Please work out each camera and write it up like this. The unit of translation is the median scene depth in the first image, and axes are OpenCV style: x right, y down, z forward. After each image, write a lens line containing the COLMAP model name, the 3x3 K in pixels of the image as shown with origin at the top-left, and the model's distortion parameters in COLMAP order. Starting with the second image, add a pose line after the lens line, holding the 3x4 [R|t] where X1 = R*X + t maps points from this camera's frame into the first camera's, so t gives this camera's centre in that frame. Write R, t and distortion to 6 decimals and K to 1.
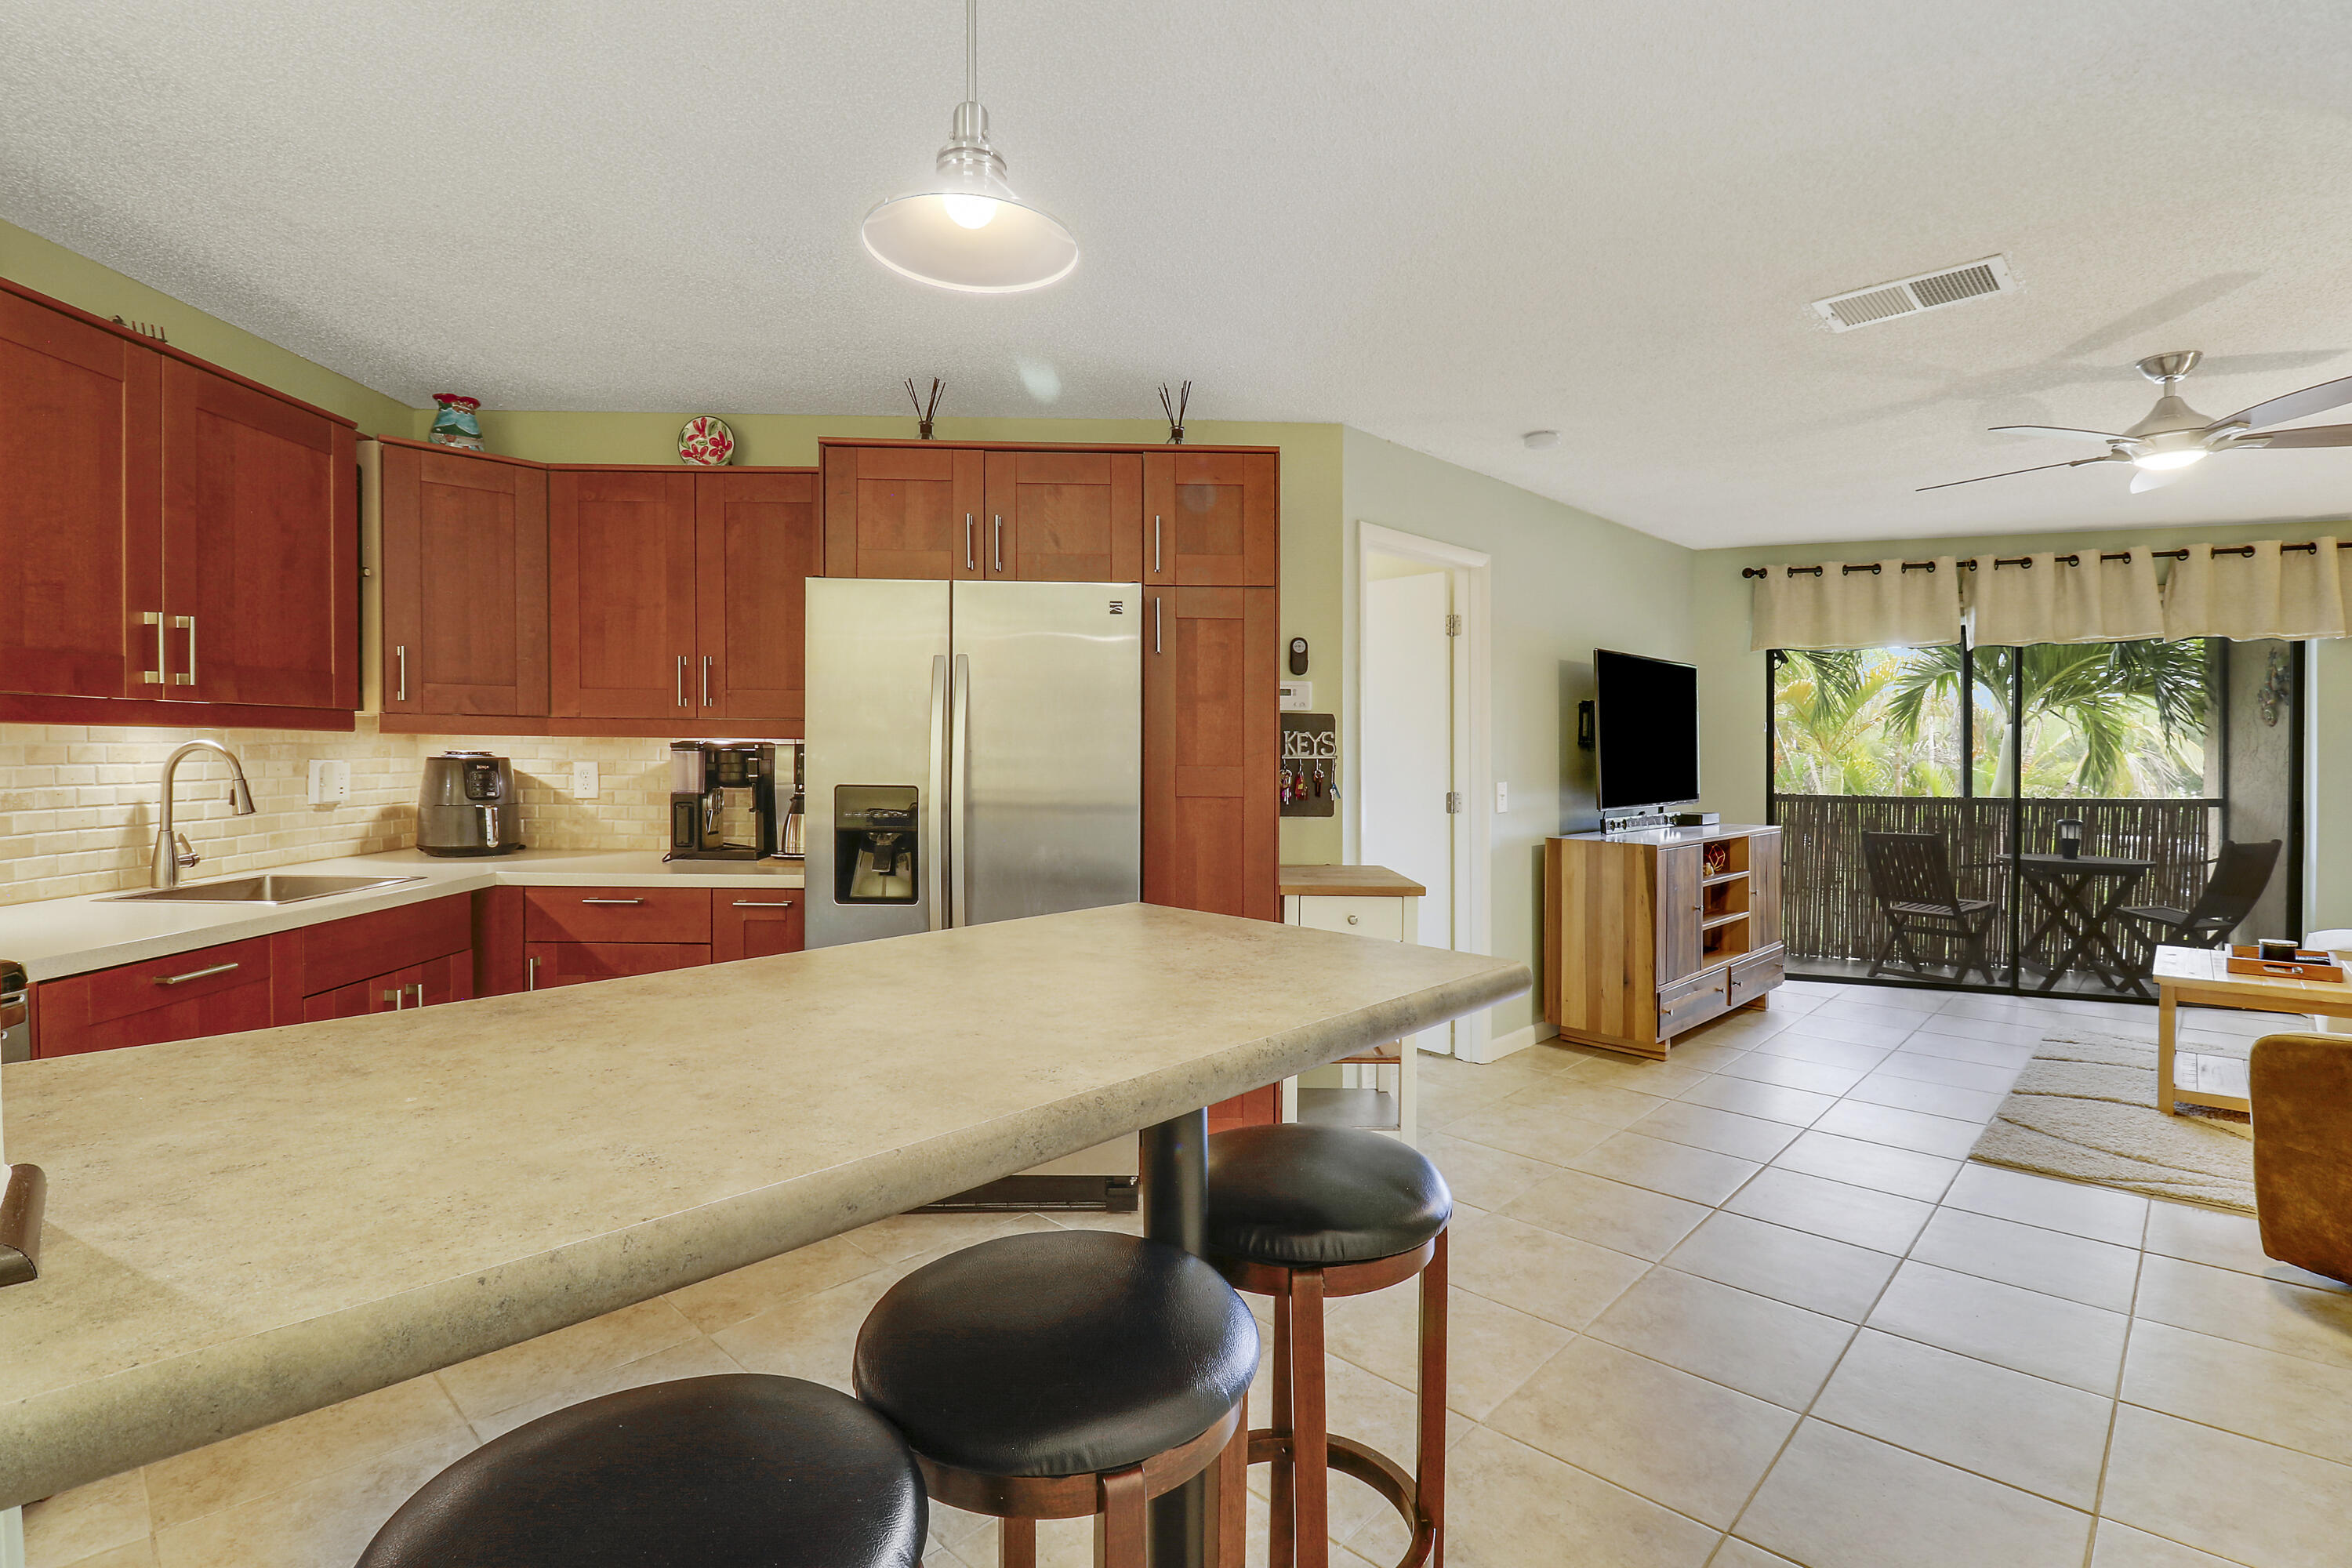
lens RADIAL K [[1089.0, 0, 1231.0], [0, 1089.0, 743.5], [0, 0, 1]] dist [0.004787, -0.013422]
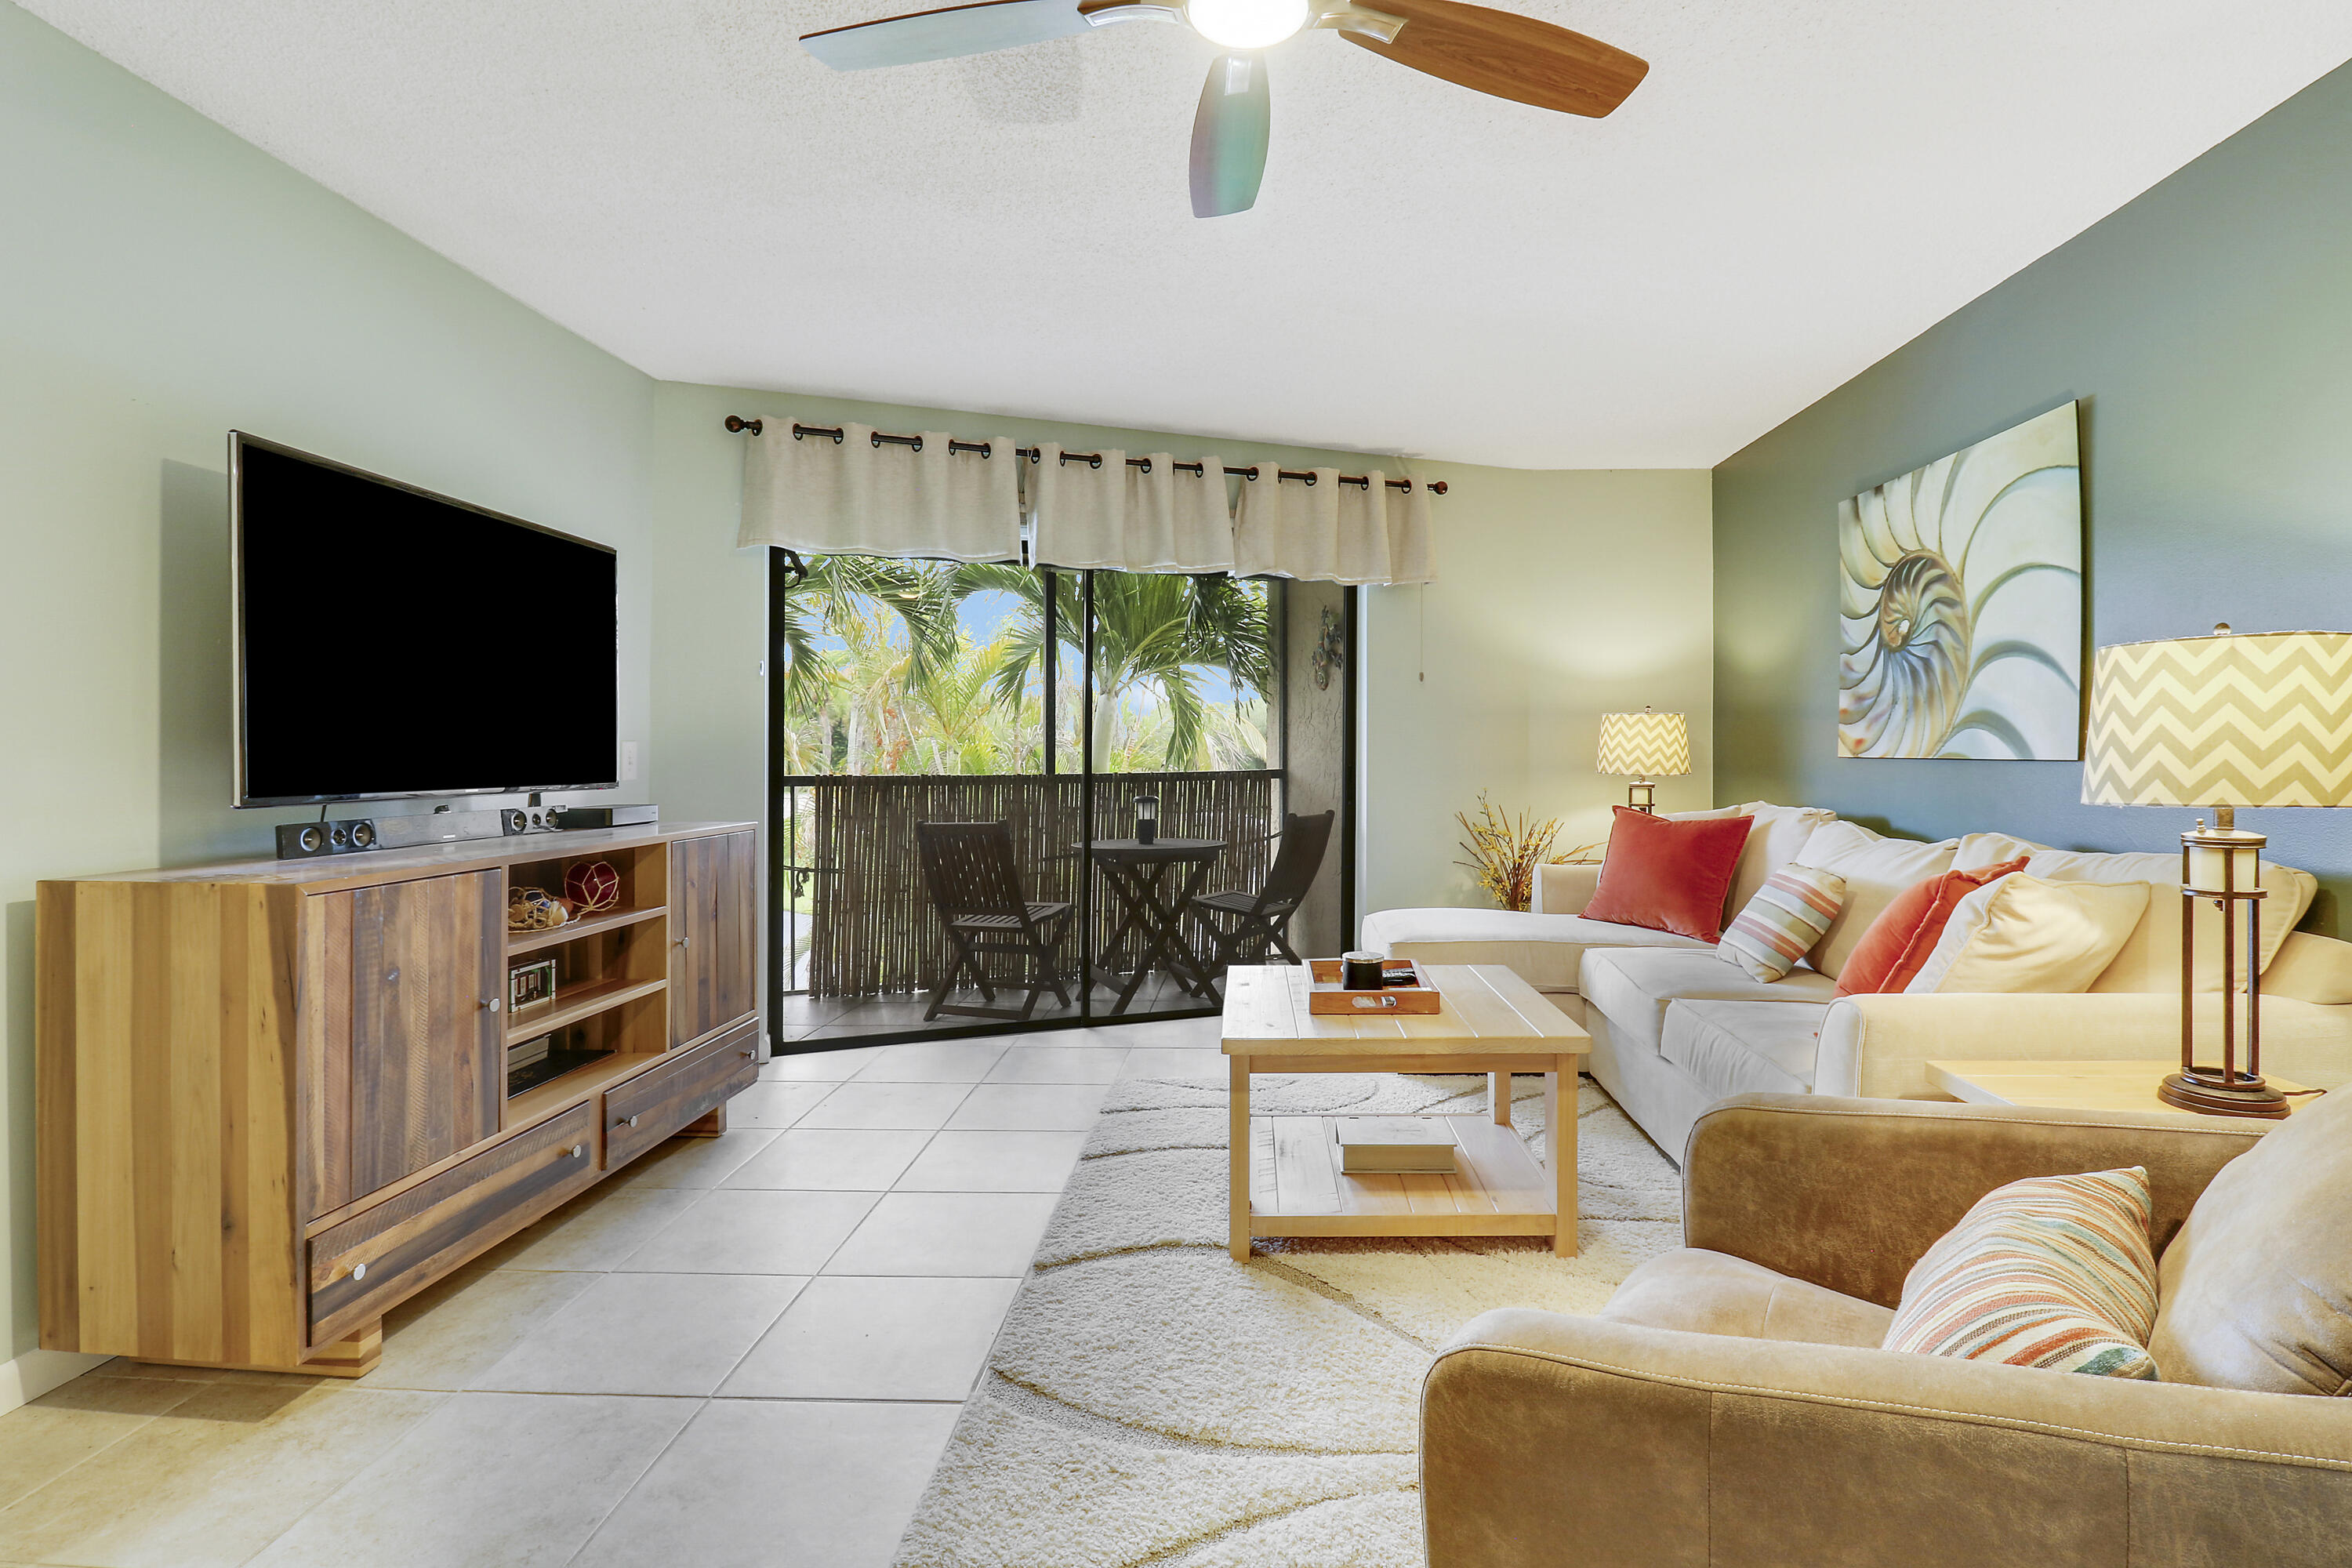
lens RADIAL K [[1089.0, 0, 1231.0], [0, 1089.0, 743.5], [0, 0, 1]] dist [0.004787, -0.013422]
pose [[0.759656, -0.001906, 0.650322, 0.311881], [0.000154, 0.999996, 0.002751, 0.030409], [-0.650325, -0.001989, 0.759654, 0.364002]]
